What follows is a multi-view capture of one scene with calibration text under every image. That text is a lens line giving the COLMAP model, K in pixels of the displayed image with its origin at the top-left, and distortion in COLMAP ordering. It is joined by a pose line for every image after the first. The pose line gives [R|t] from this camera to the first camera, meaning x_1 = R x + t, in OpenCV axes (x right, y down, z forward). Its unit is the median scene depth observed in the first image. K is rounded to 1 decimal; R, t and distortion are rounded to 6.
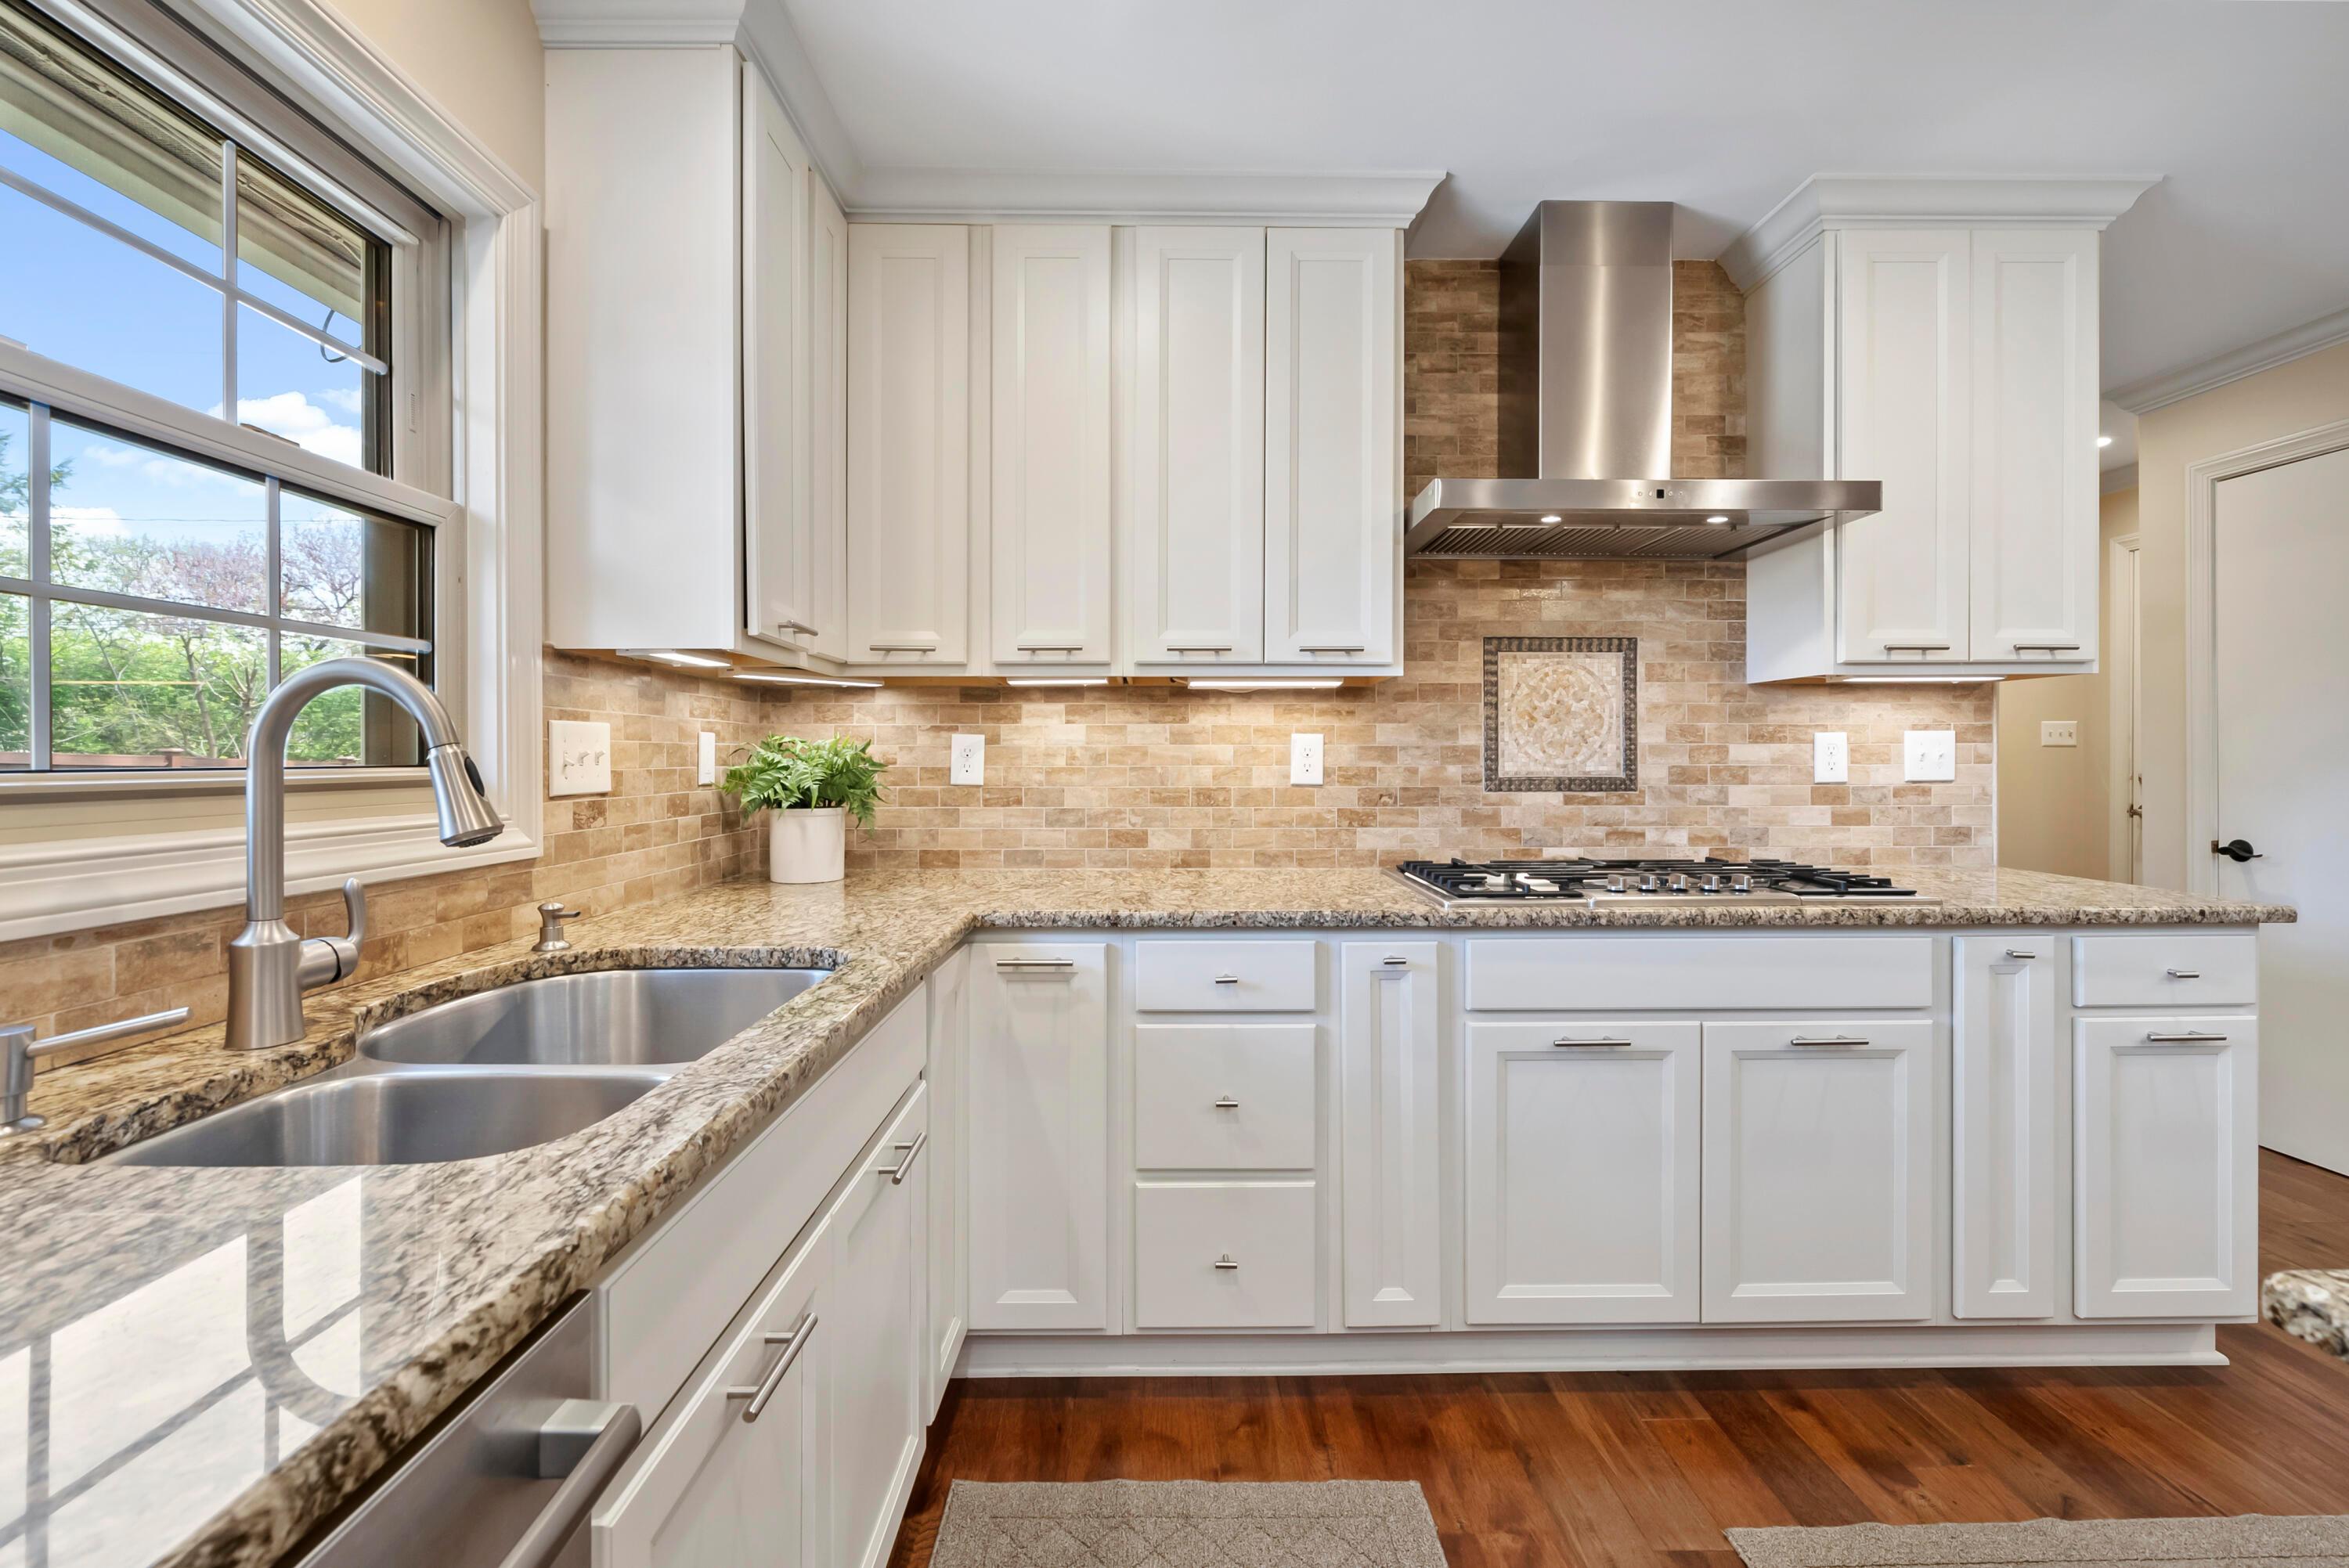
lens RADIAL K [[964.2, 0, 1171.6], [0, 964.2, 760.0], [0, 0, 1]] dist [0.003220, -0.000180]
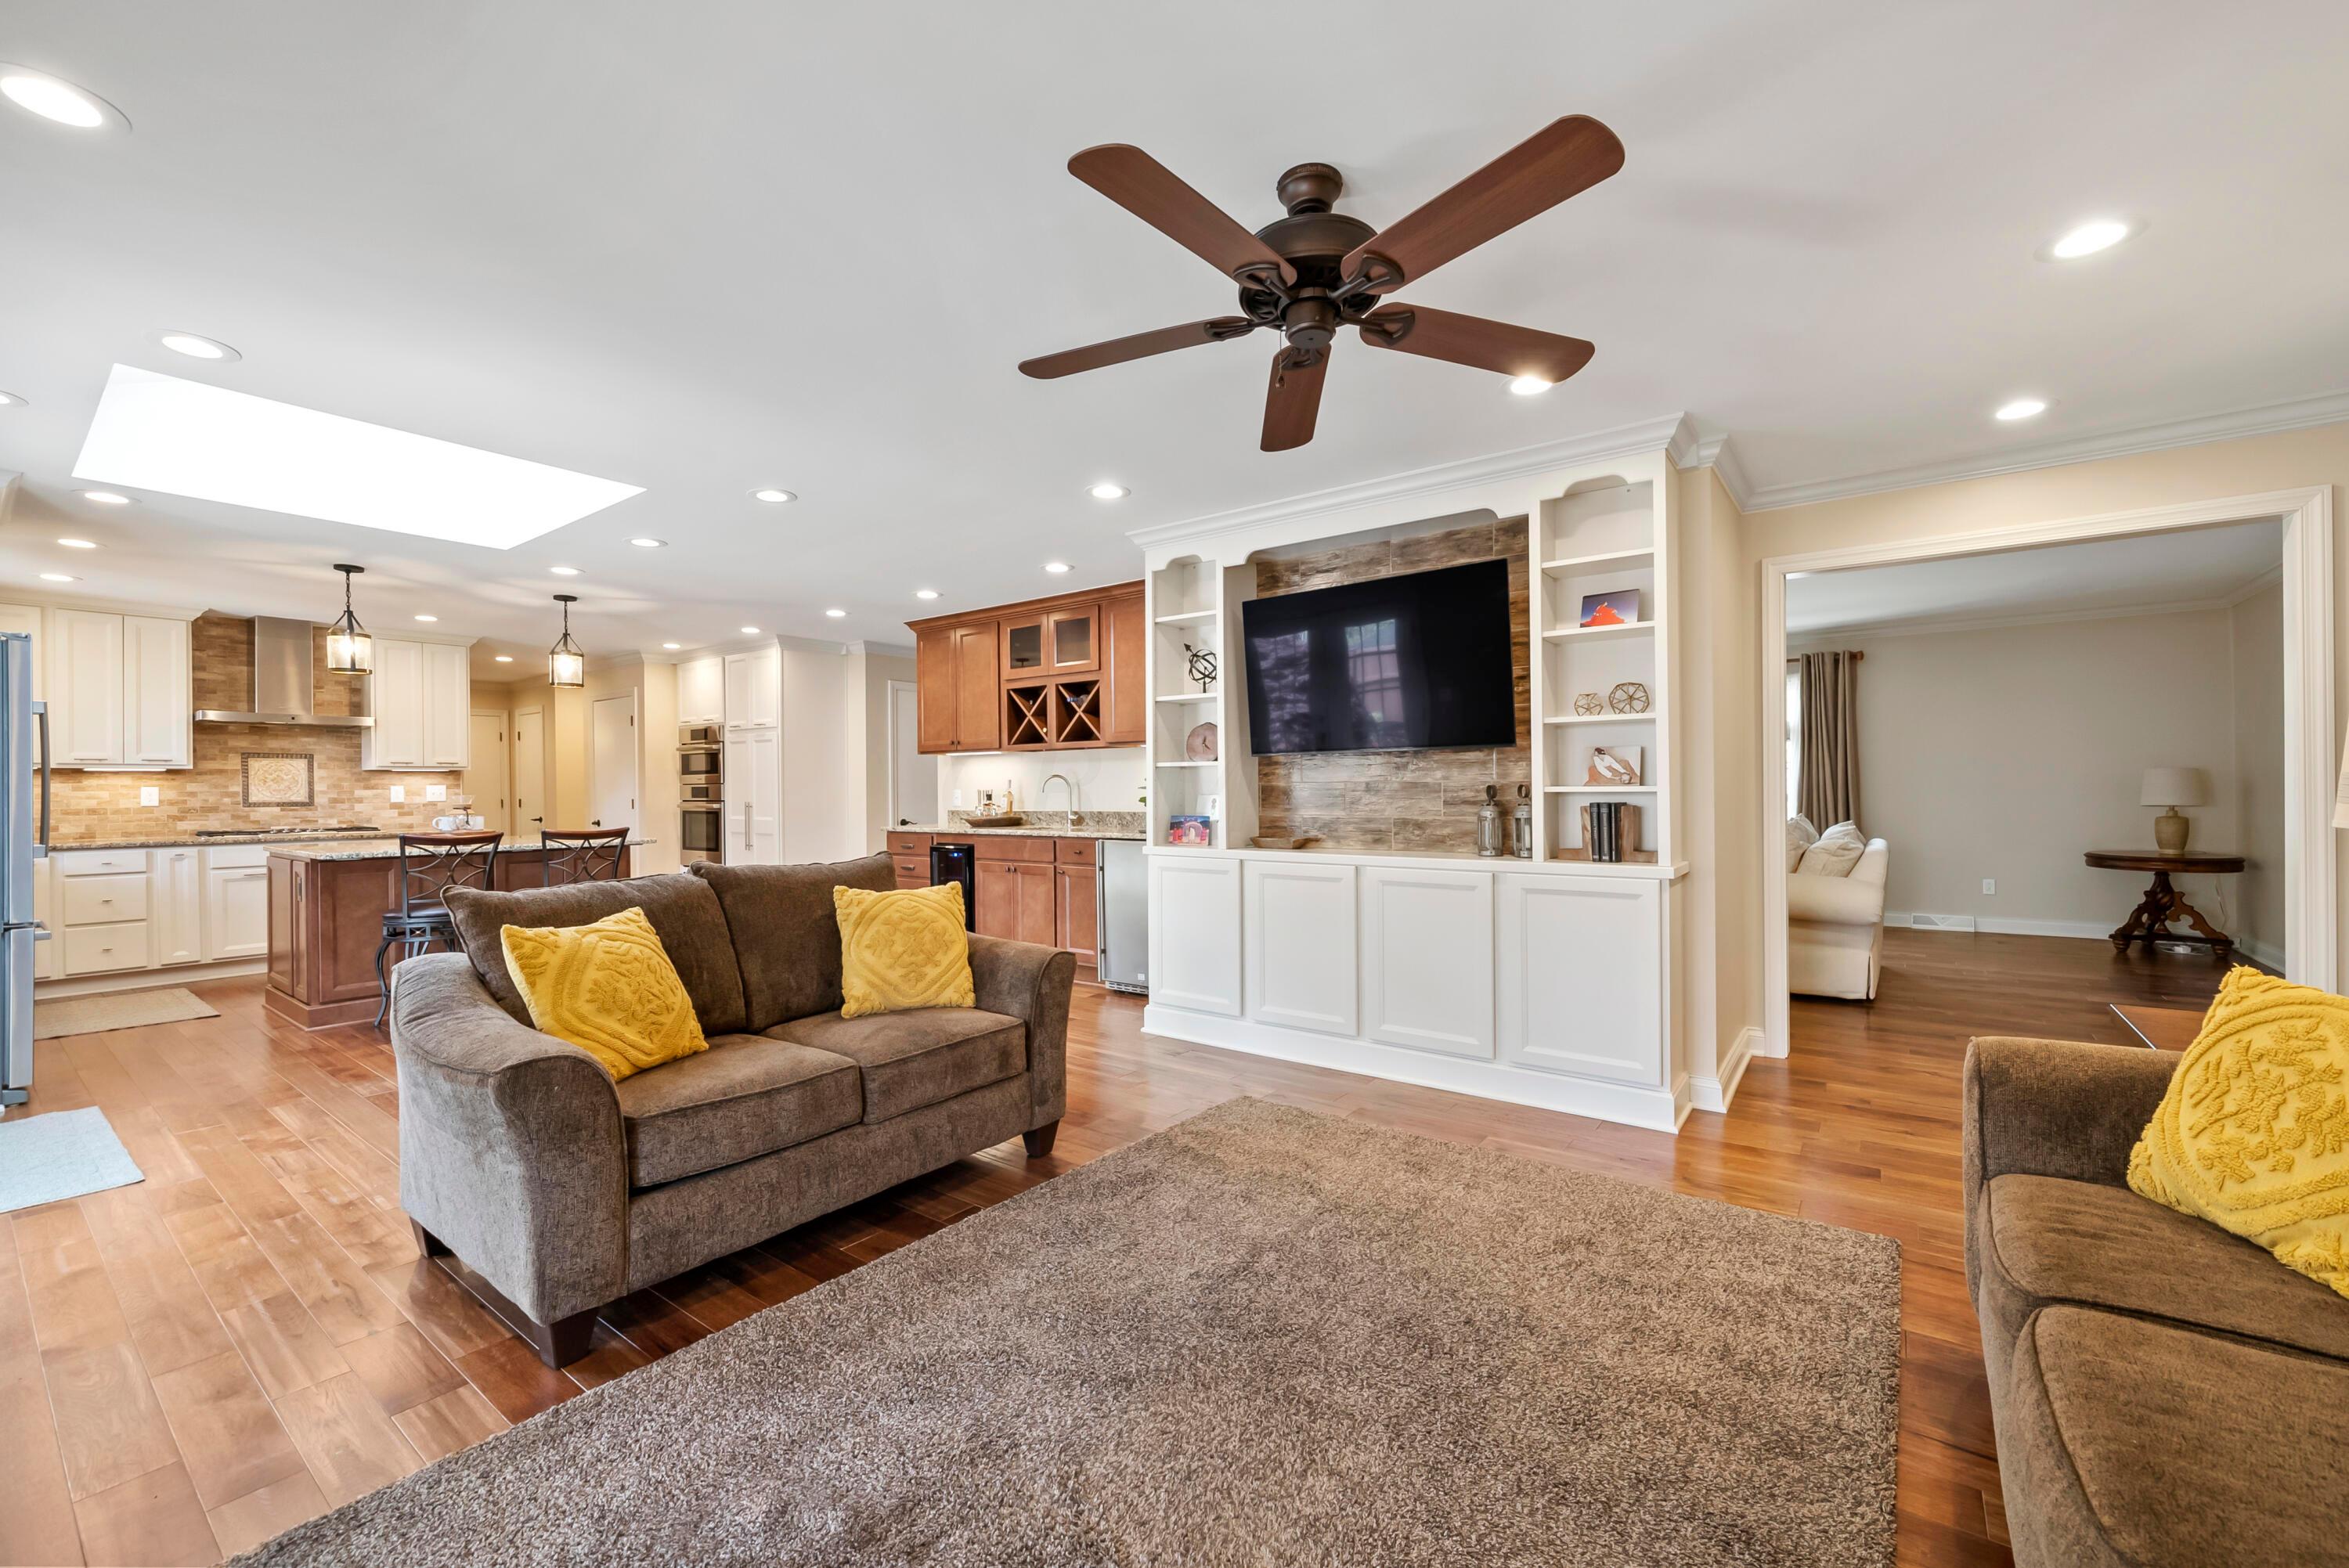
lens RADIAL K [[964.2, 0, 1180.8], [0, 964.2, 791.3], [0, 0, 1]] dist [0.003220, -0.000180]
pose [[0.621136, -0.007472, 0.783667, -0.187402], [0.006928, 0.999968, 0.004043, -0.006986], [-0.783672, 0.002918, 0.621168, -2.916125]]
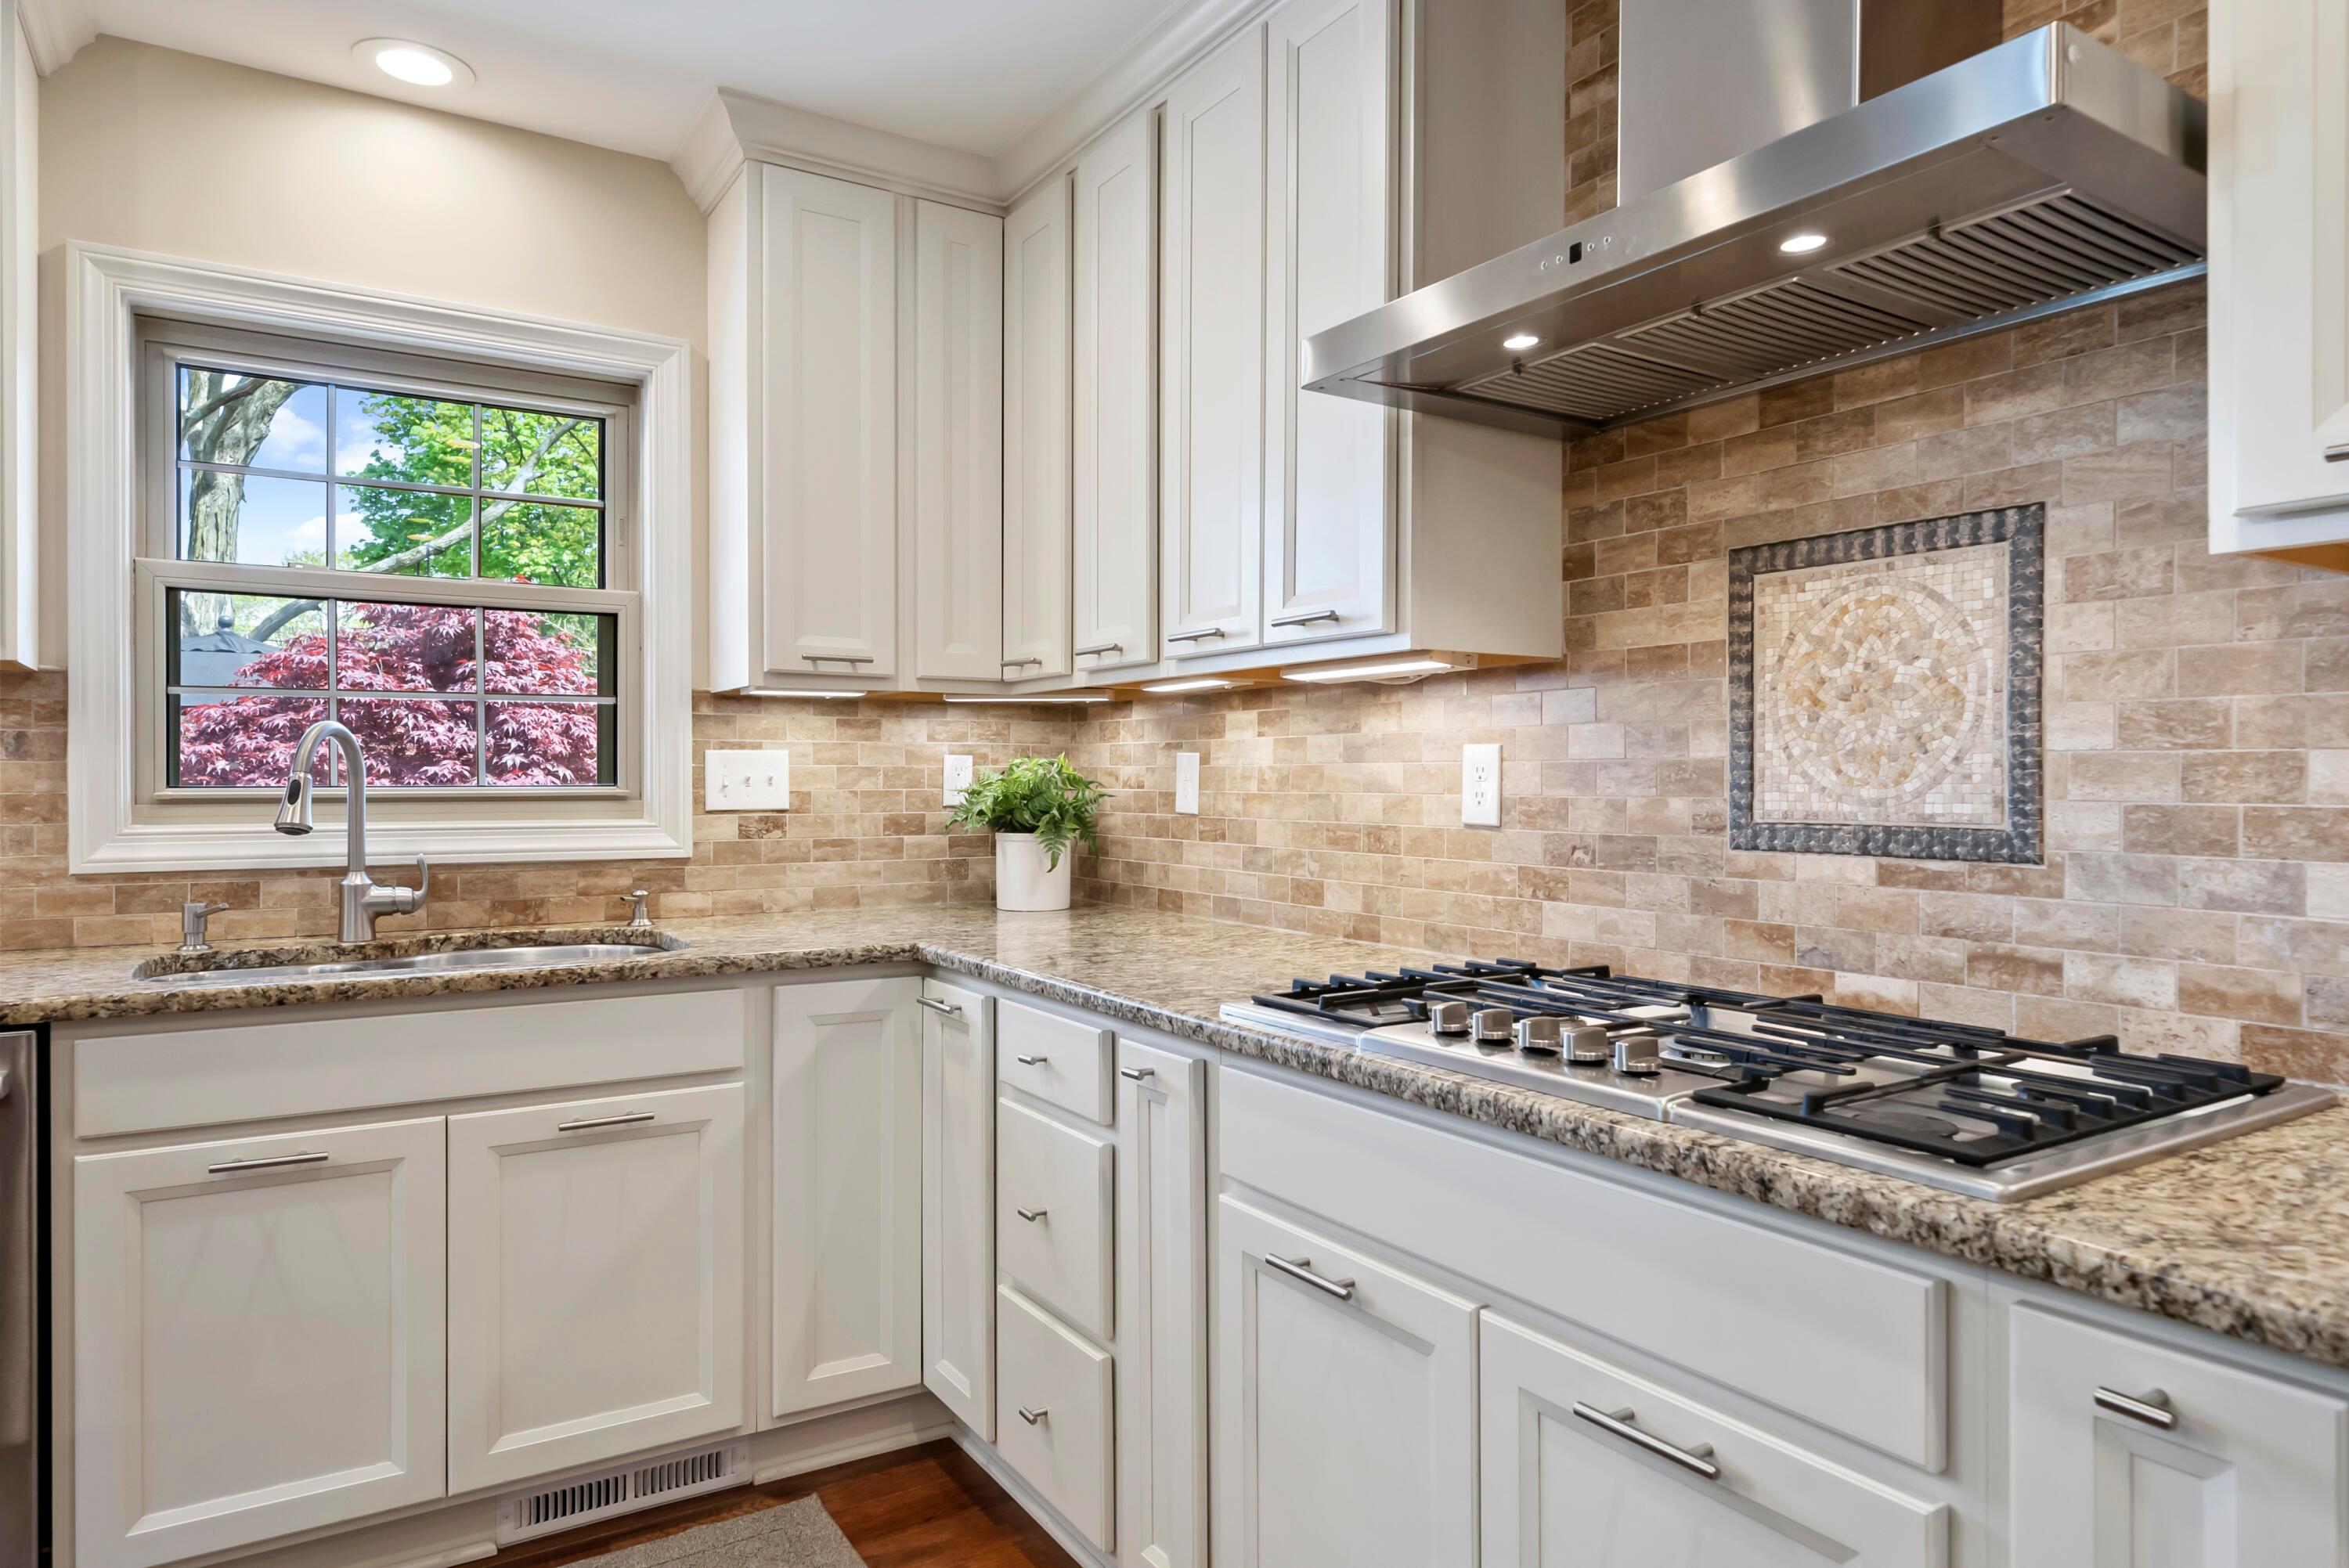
lens RADIAL K [[1417.4, 0, 1186.6], [0, 1417.4, 787.0], [0, 0, 1]] dist [0.012051, 0.000875]
pose [[0.532583, 0.006627, -0.846352, 0.814285], [-0.003379, 0.999978, 0.005704, -0.003875], [0.846371, -0.000178, 0.532594, 0.350139]]
